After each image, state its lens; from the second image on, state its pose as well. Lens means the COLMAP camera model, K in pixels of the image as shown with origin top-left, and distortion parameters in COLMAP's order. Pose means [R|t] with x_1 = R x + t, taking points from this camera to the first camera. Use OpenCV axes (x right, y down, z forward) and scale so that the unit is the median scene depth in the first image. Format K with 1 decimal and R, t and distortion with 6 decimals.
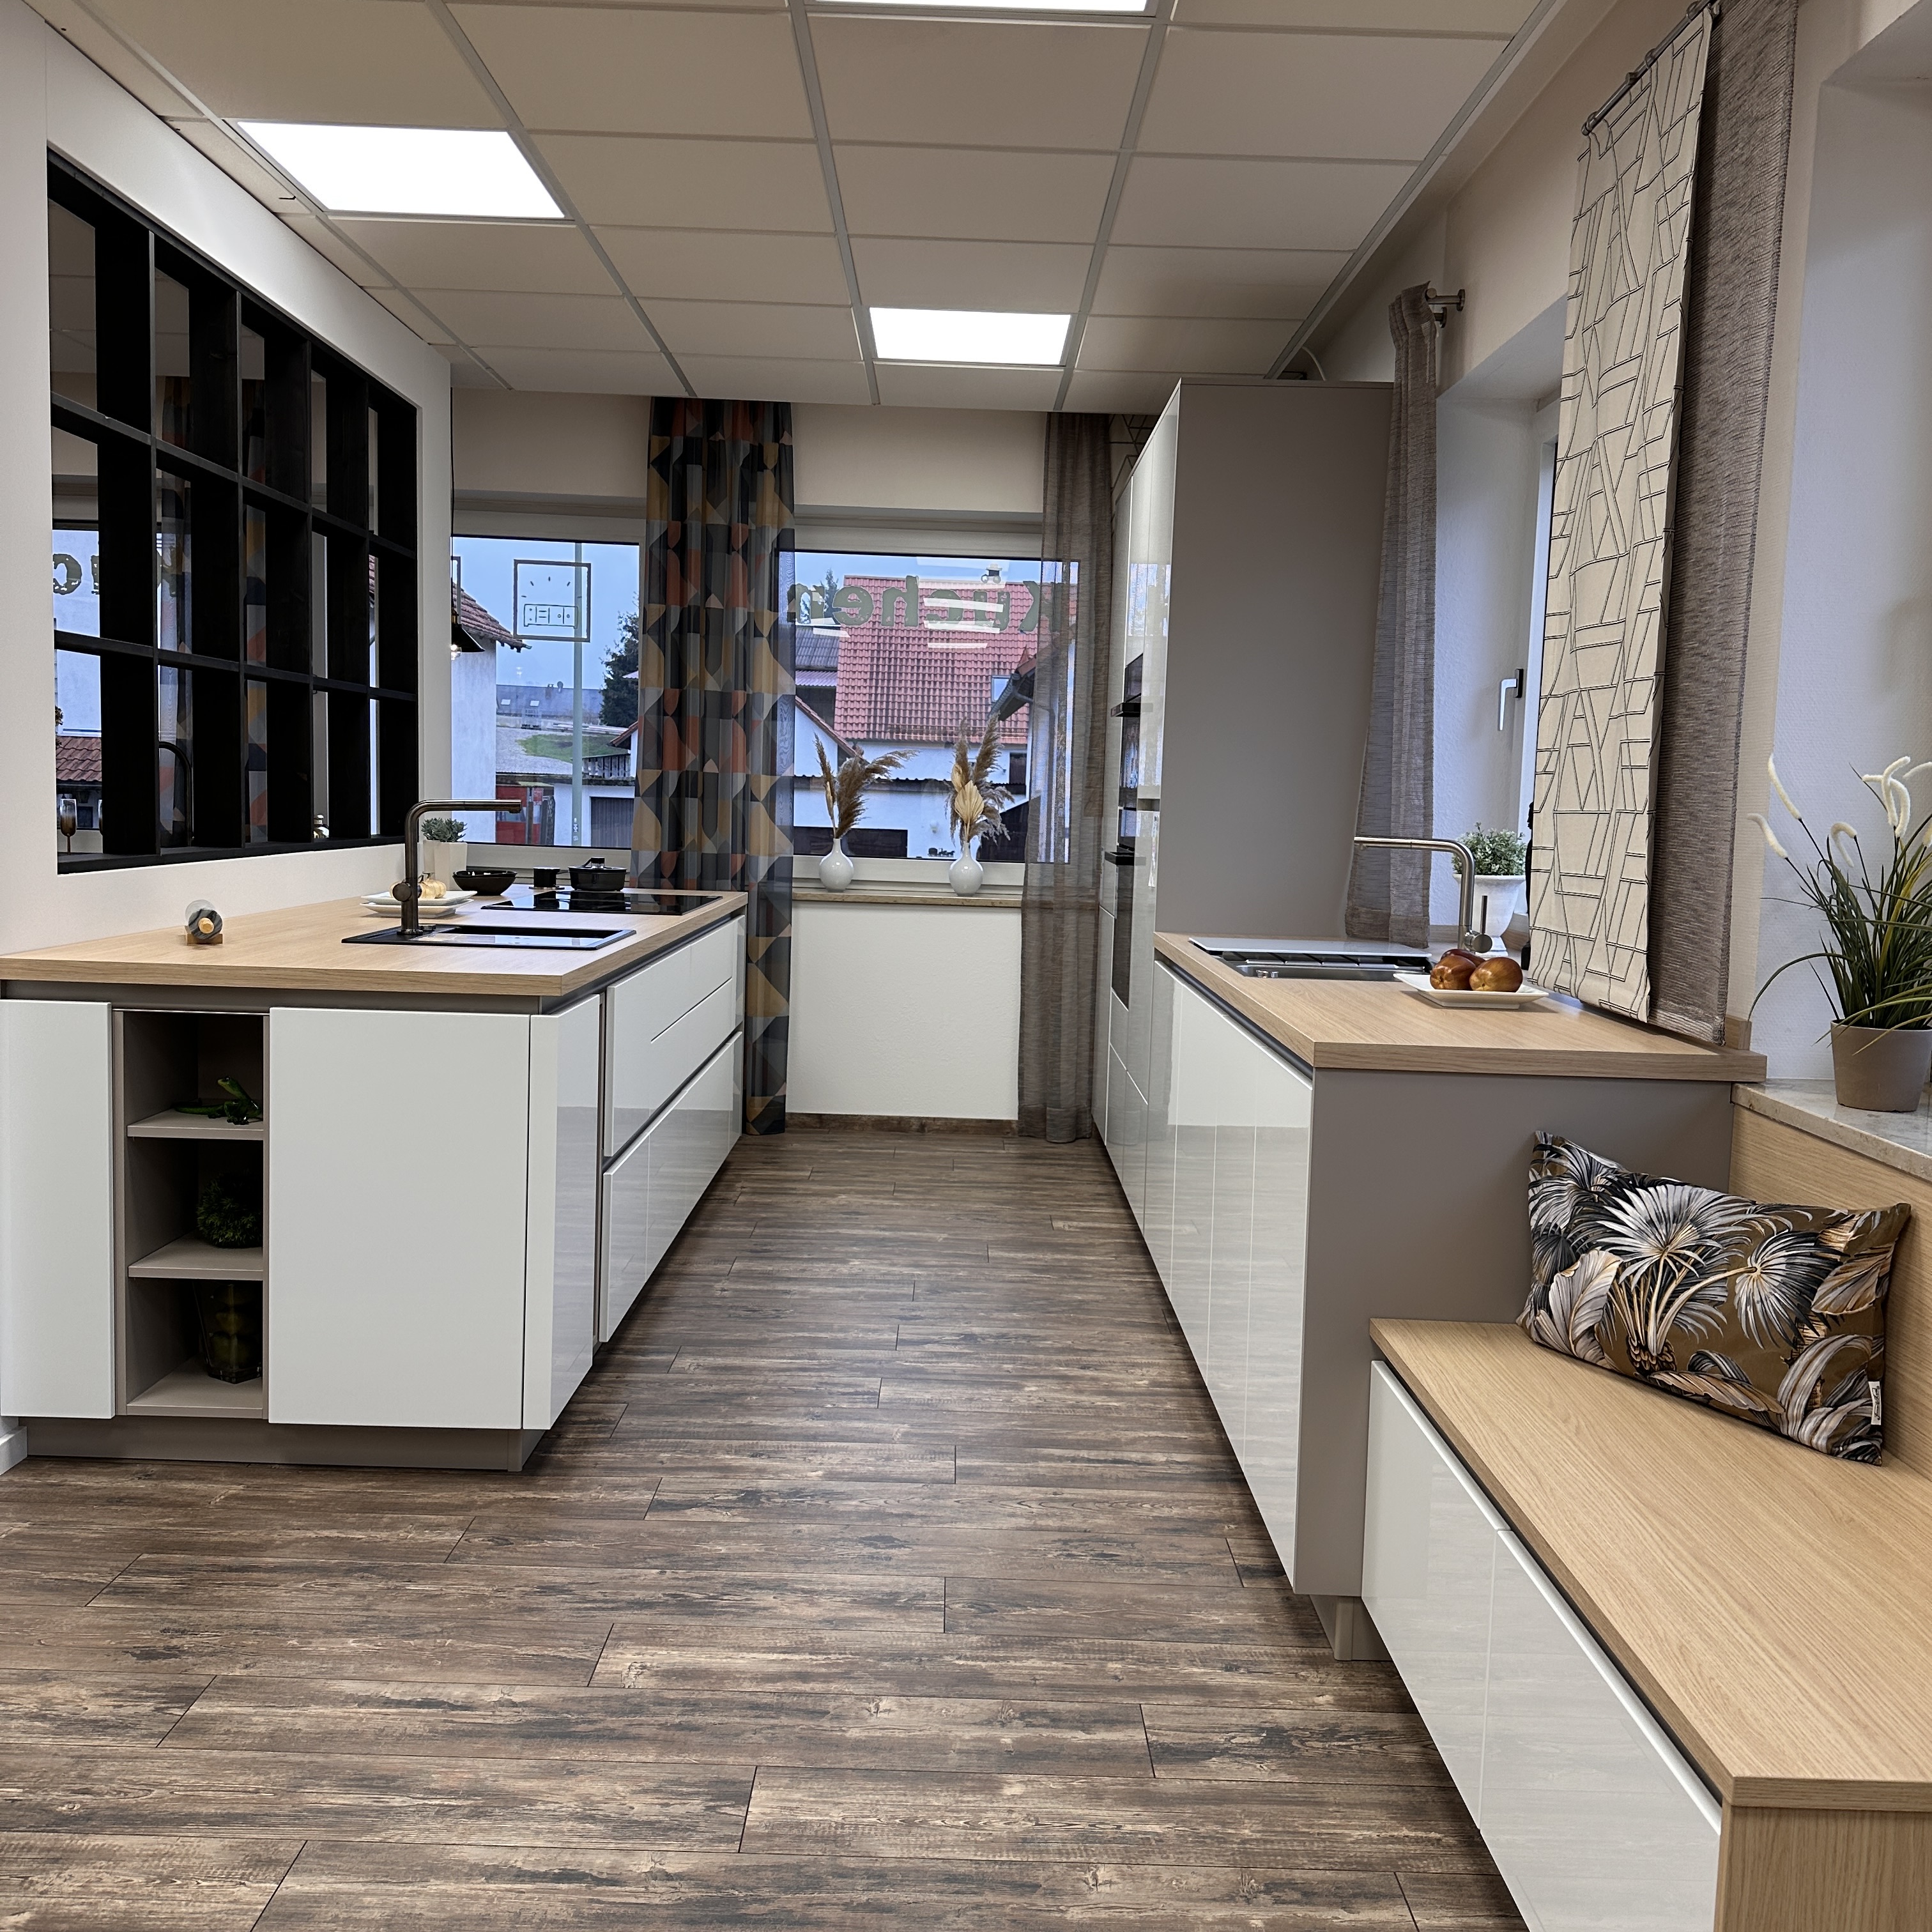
lens RADIAL K [[1784.3, 0, 966.0], [0, 1784.3, 966.0], [0, 0, 1]] dist [0.159275, -0.327535]
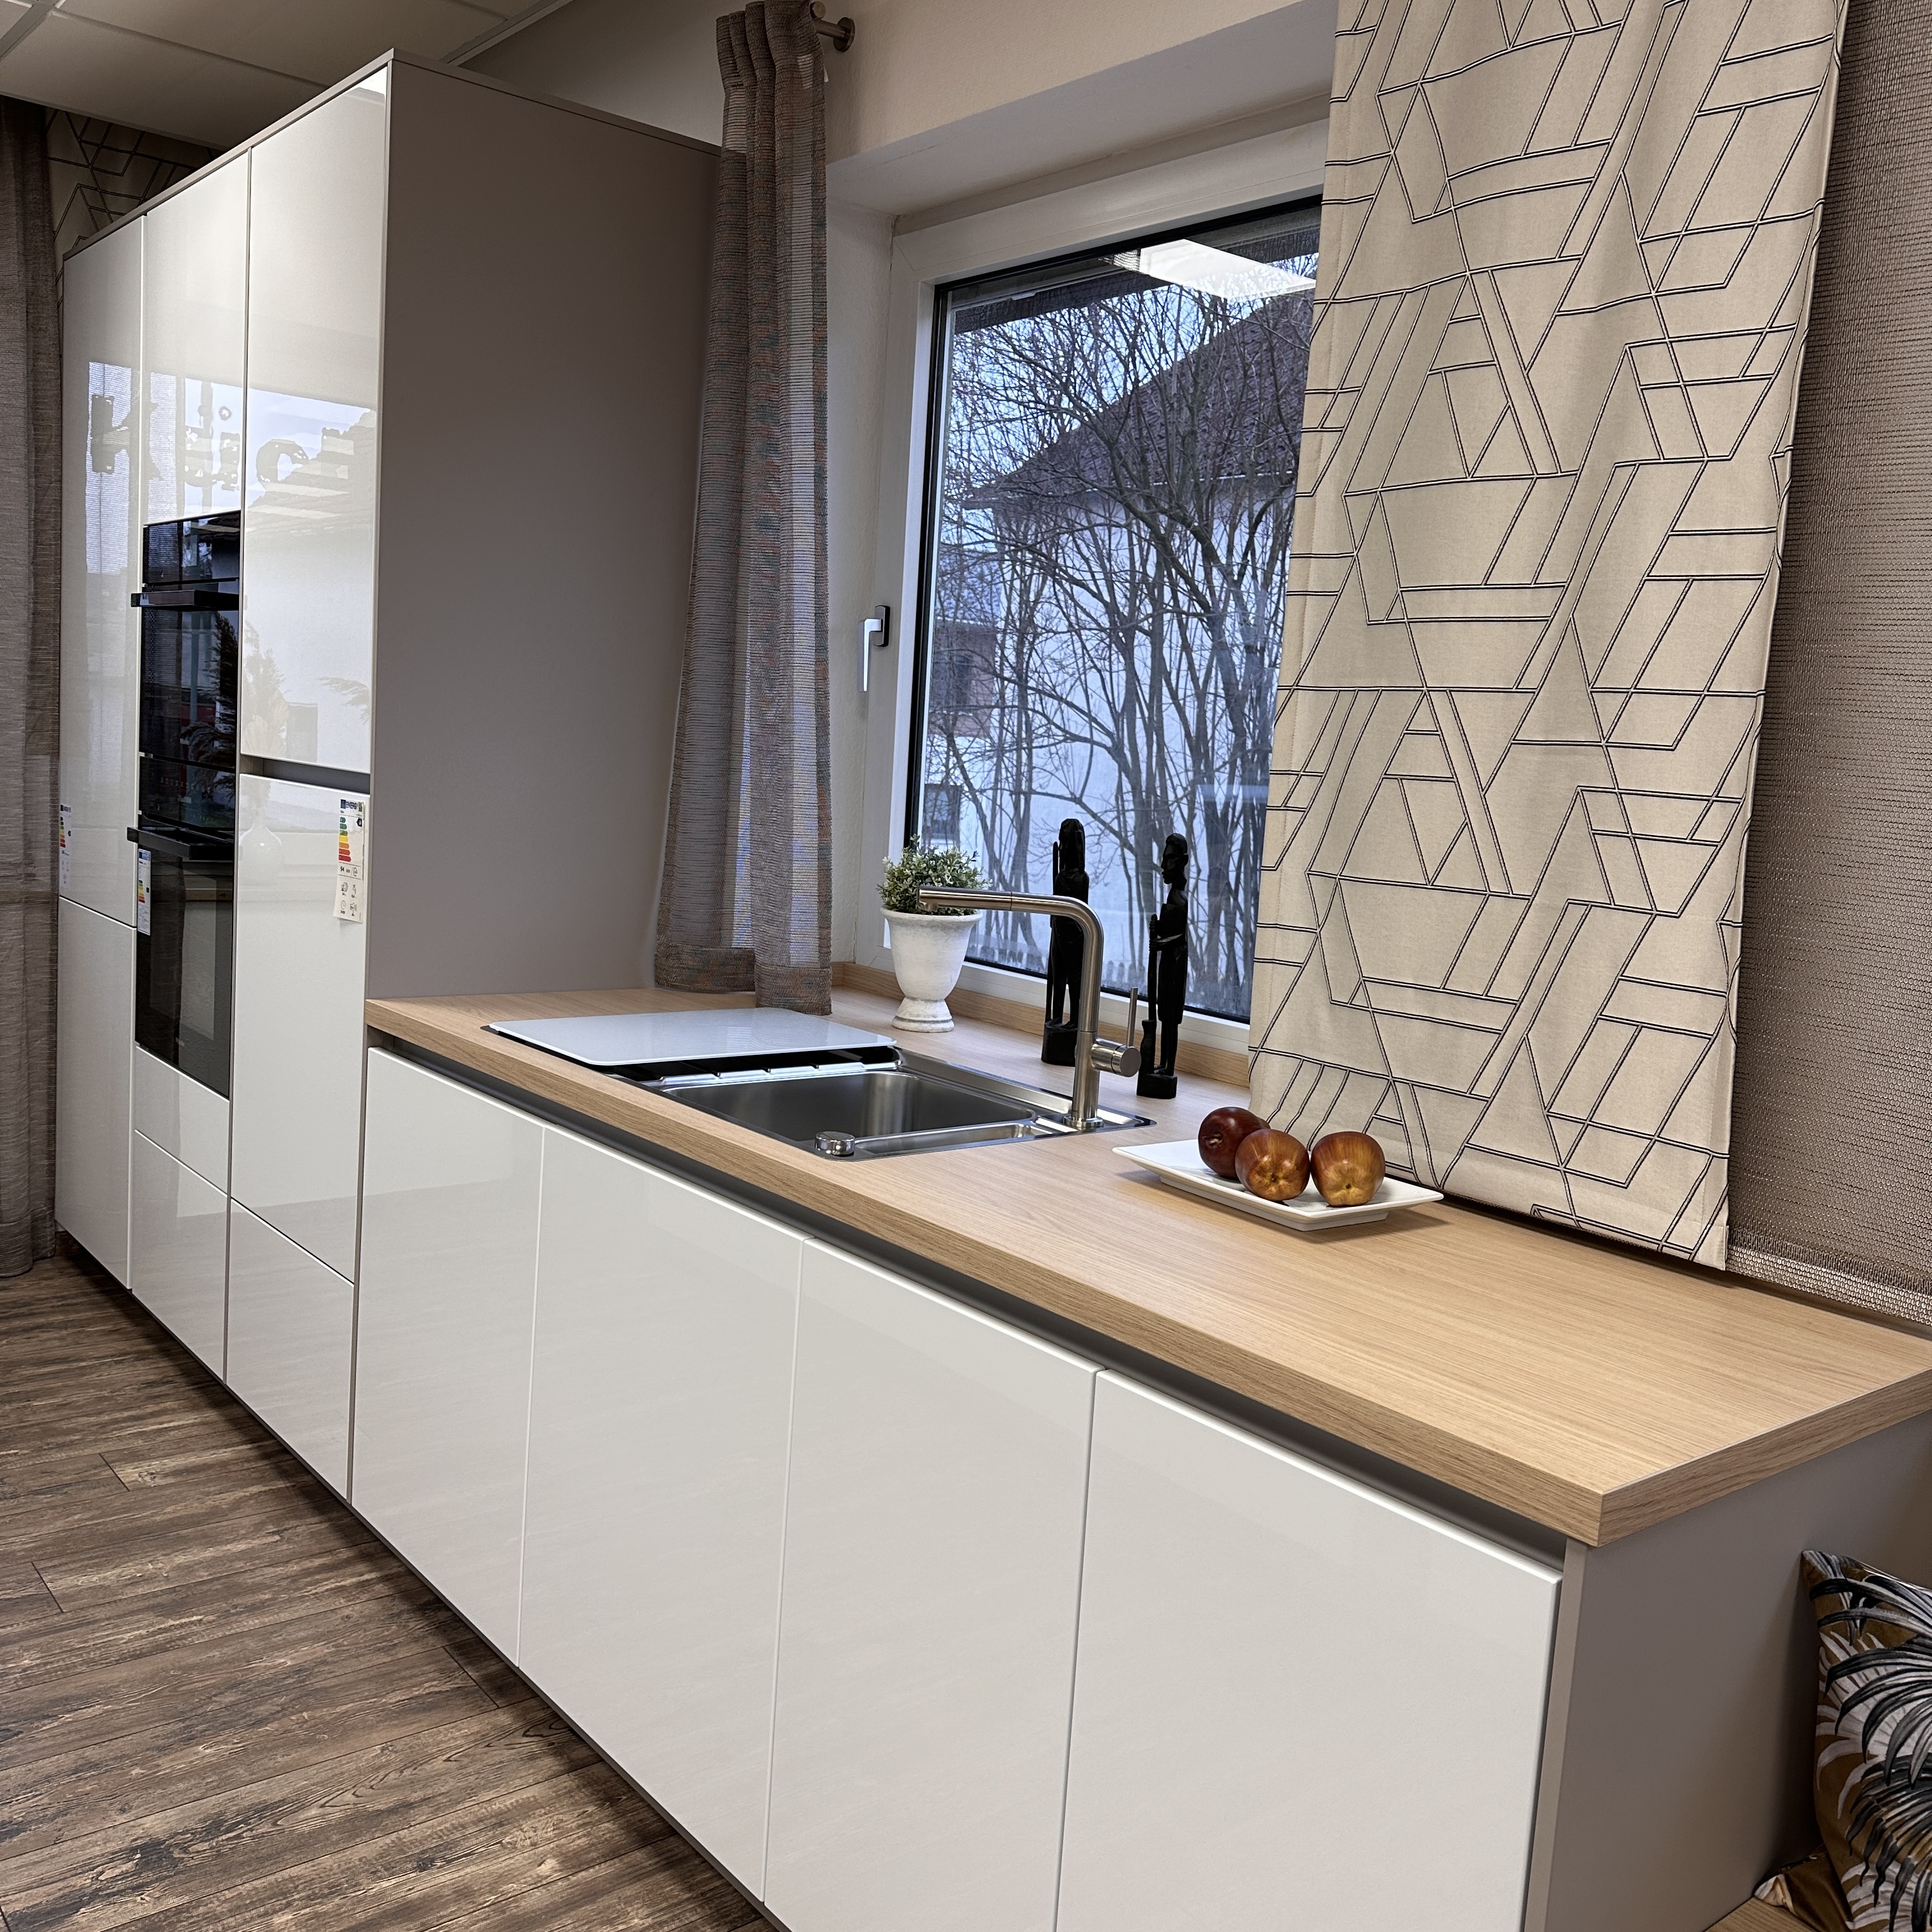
lens RADIAL K [[1790.1, 0, 966.5], [0, 1790.1, 957.5], [0, 0, 1]] dist [0.112782, -0.177864]
pose [[0.774702, -0.054837, 0.629944, -0.134607], [0.016377, 0.997638, 0.066705, -0.080218], [-0.632115, -0.041360, 0.773770, 0.474723]]
